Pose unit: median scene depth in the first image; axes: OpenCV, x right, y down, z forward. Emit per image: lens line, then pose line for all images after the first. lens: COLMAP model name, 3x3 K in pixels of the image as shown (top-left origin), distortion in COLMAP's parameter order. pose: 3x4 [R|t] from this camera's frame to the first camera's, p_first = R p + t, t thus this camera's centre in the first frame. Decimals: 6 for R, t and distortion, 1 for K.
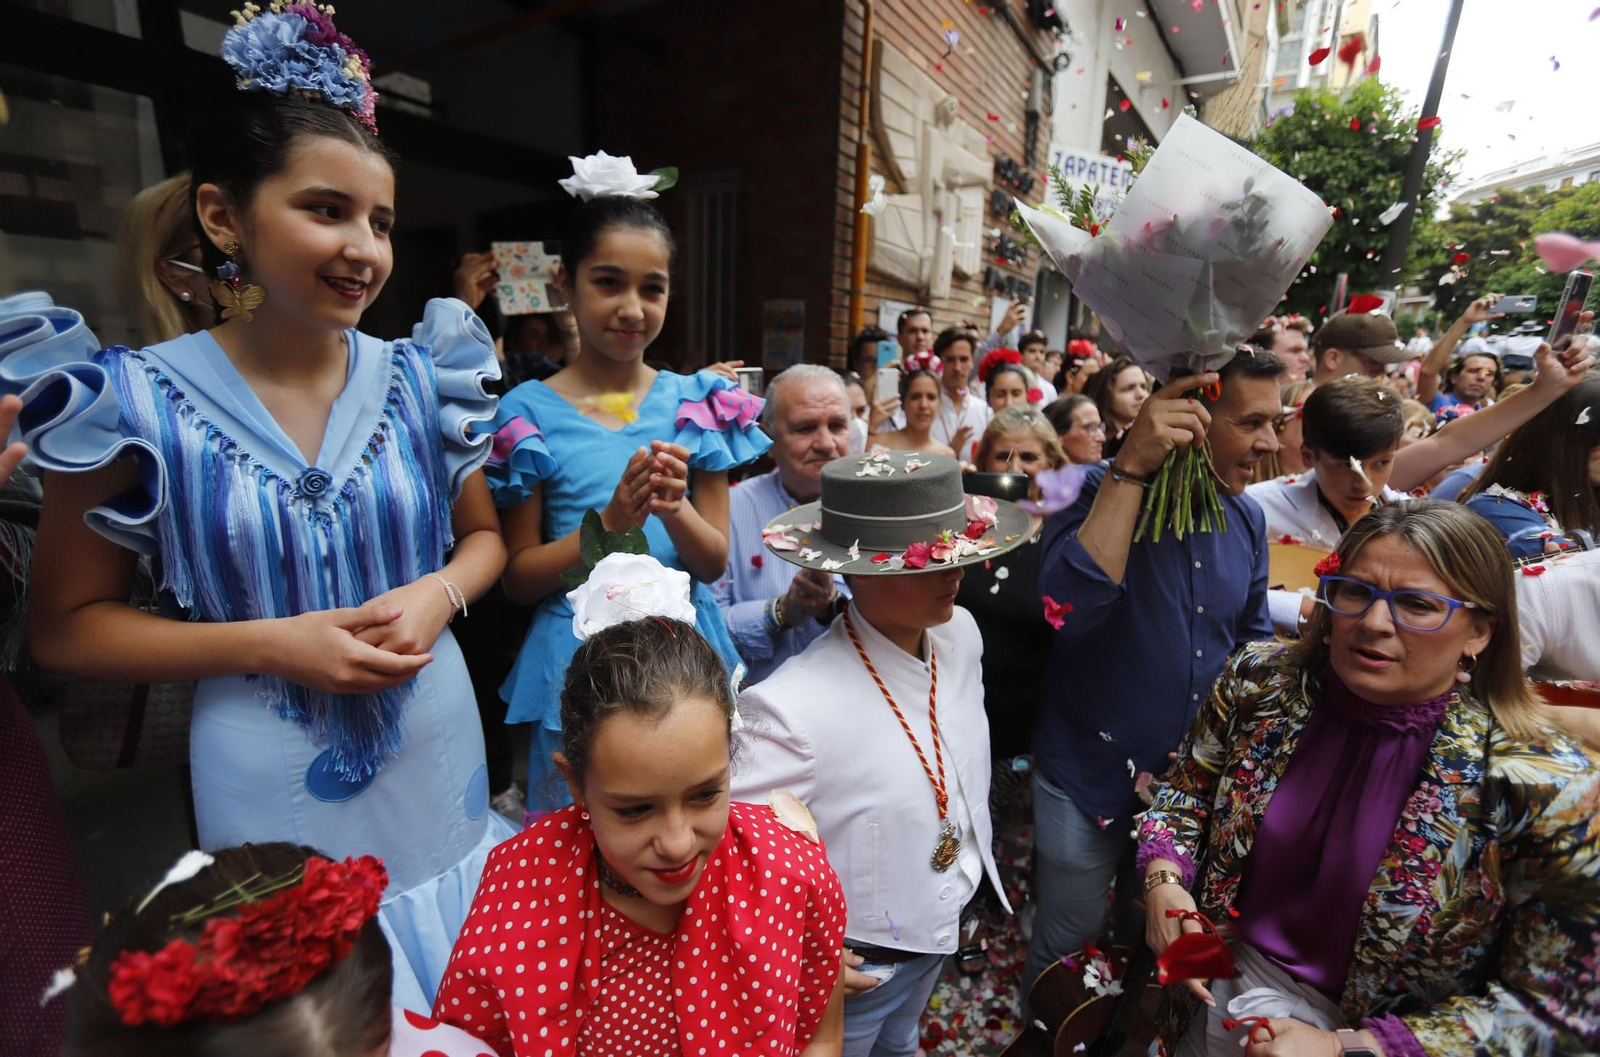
lens RADIAL K [[764.4, 0, 799.5], [0, 764.4, 537.9], [0, 0, 1]] dist [-0.047729, 0.008550]
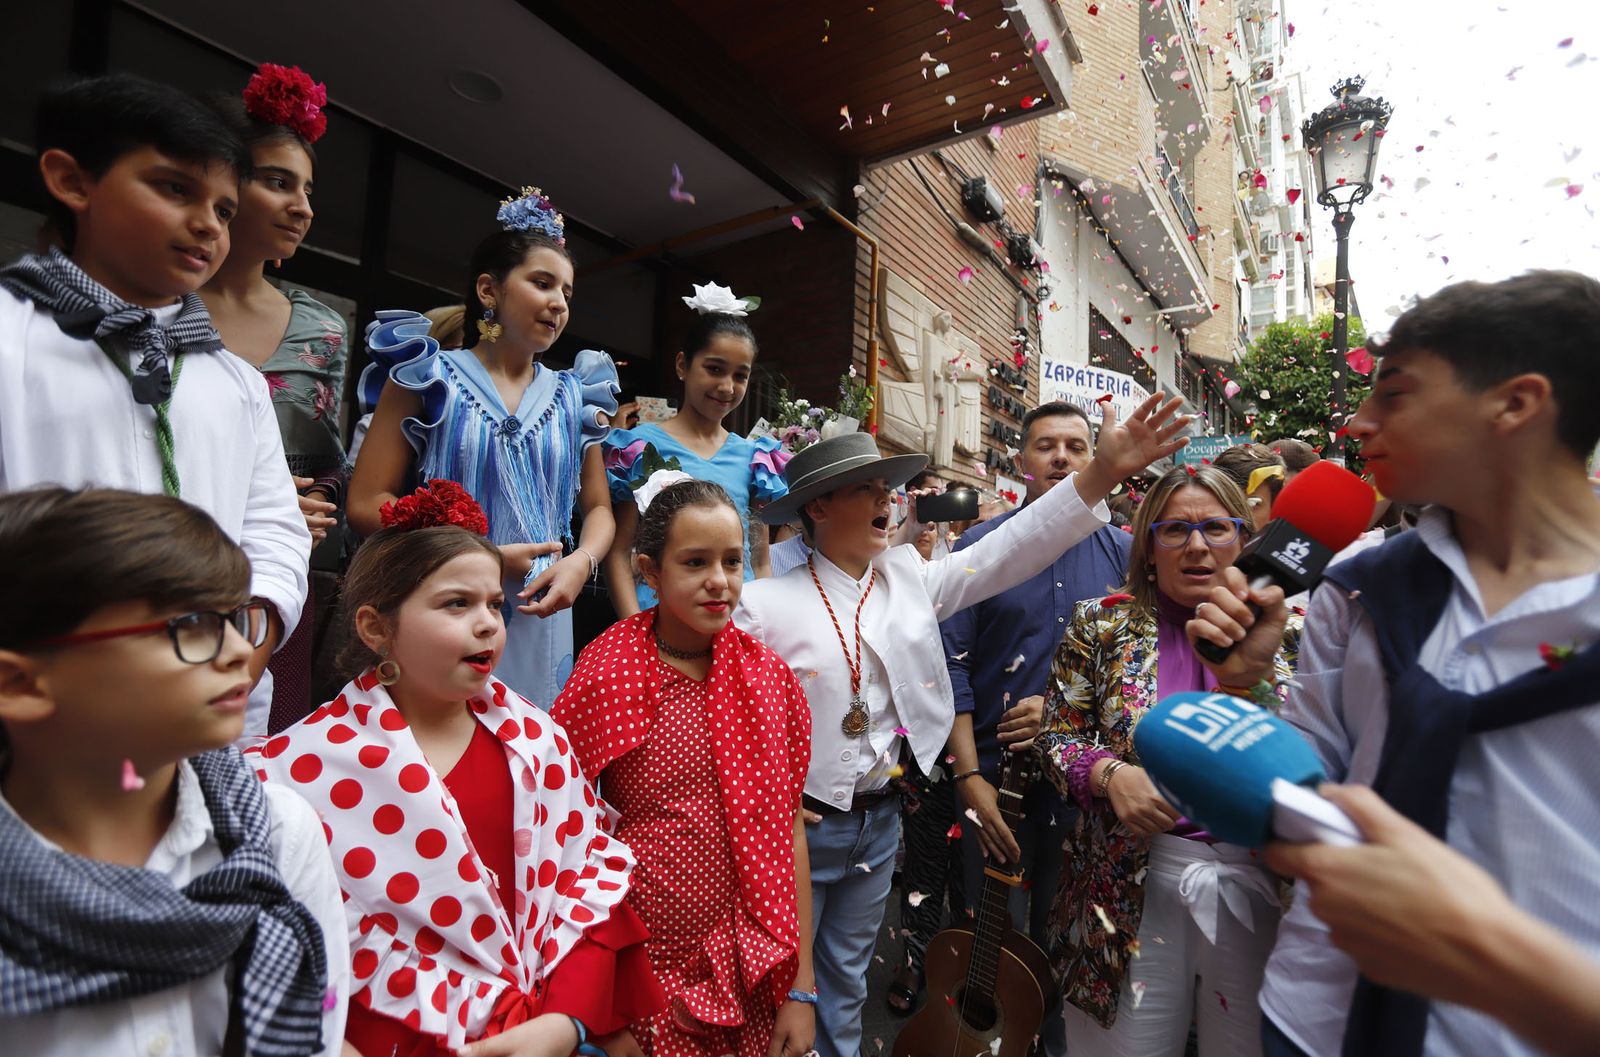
lens RADIAL K [[764.4, 0, 801.5], [0, 764.4, 511.3], [0, 0, 1]] dist [-0.047729, 0.008550]
pose [[0.999079, 0.000387, -0.042914, 0.017357], [-0.013681, 0.950659, -0.309935, 0.126478], [0.040677, 0.310237, 0.949789, -0.110059]]
